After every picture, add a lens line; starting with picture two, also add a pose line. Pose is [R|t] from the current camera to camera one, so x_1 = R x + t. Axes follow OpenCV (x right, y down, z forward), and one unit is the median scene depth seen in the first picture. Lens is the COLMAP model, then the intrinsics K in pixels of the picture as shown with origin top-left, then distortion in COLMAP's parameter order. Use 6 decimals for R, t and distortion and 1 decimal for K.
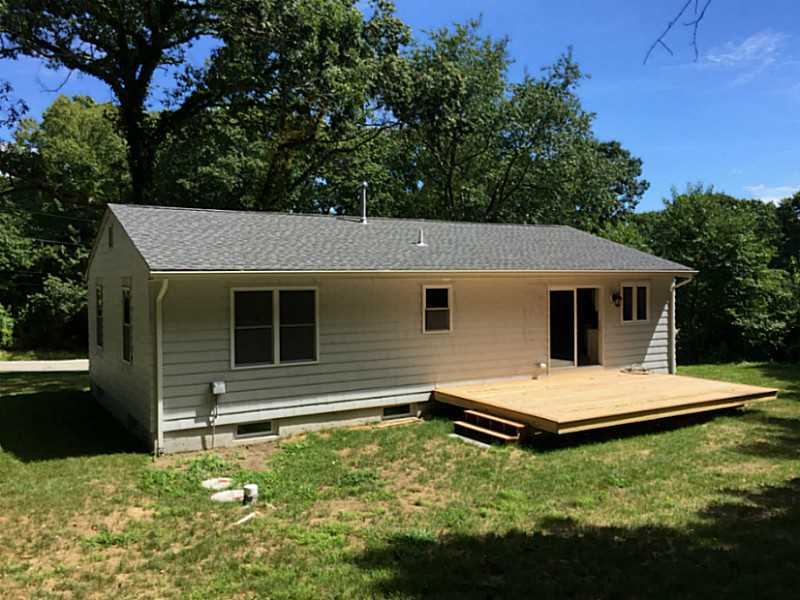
lens RADIAL K [[692.5, 0, 398.9], [0, 692.5, 299.9], [0, 0, 1]] dist [0.062433, -0.080185]
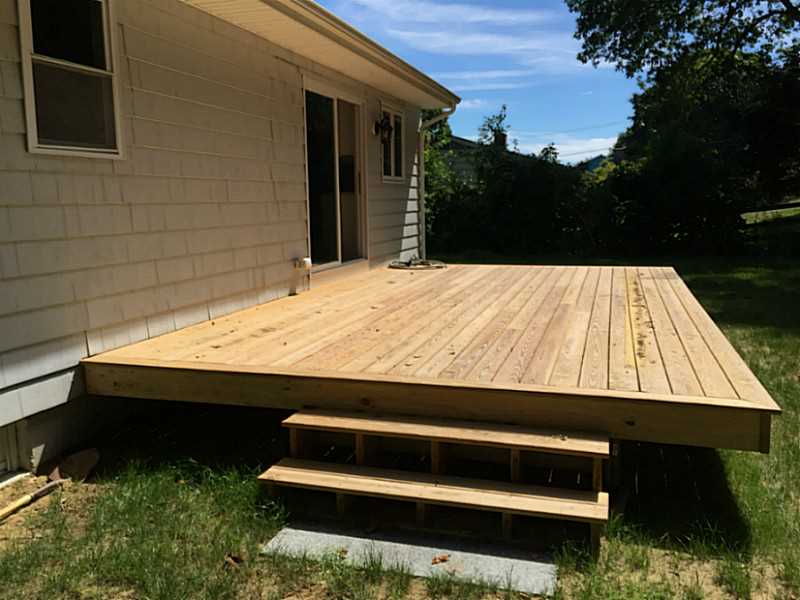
lens RADIAL K [[692.5, 0, 401.6], [0, 692.5, 293.0], [0, 0, 1]] dist [0.062433, -0.080185]
pose [[0.739375, -0.093225, 0.666809, -0.037083], [0.030144, 0.993958, 0.105538, 0.068878], [-0.672619, -0.057932, 0.737718, 0.635338]]
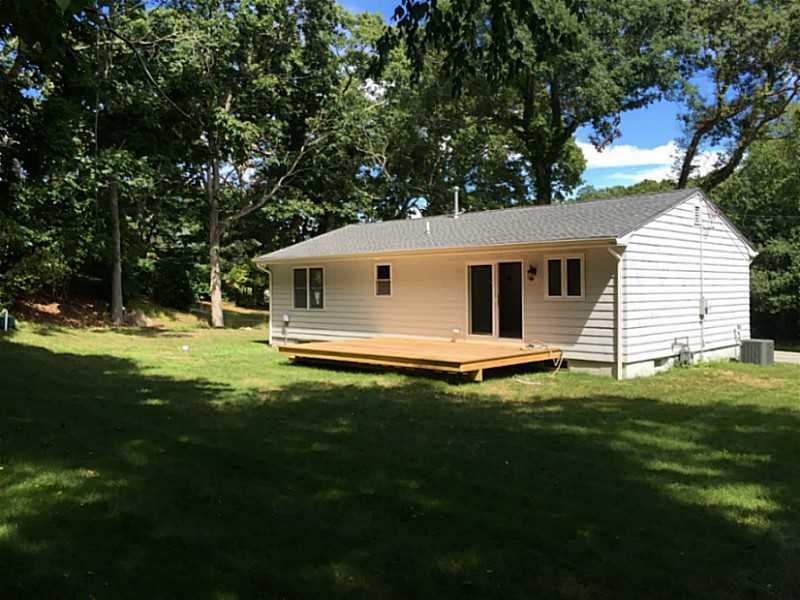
lens RADIAL K [[692.5, 0, 401.1], [0, 692.5, 297.6], [0, 0, 1]] dist [0.062433, -0.080185]
pose [[0.254866, 0.017794, -0.966813, 1.274401], [-0.023997, 0.999639, 0.012072, 0.027832], [0.966679, 0.020124, 0.255201, 0.611151]]
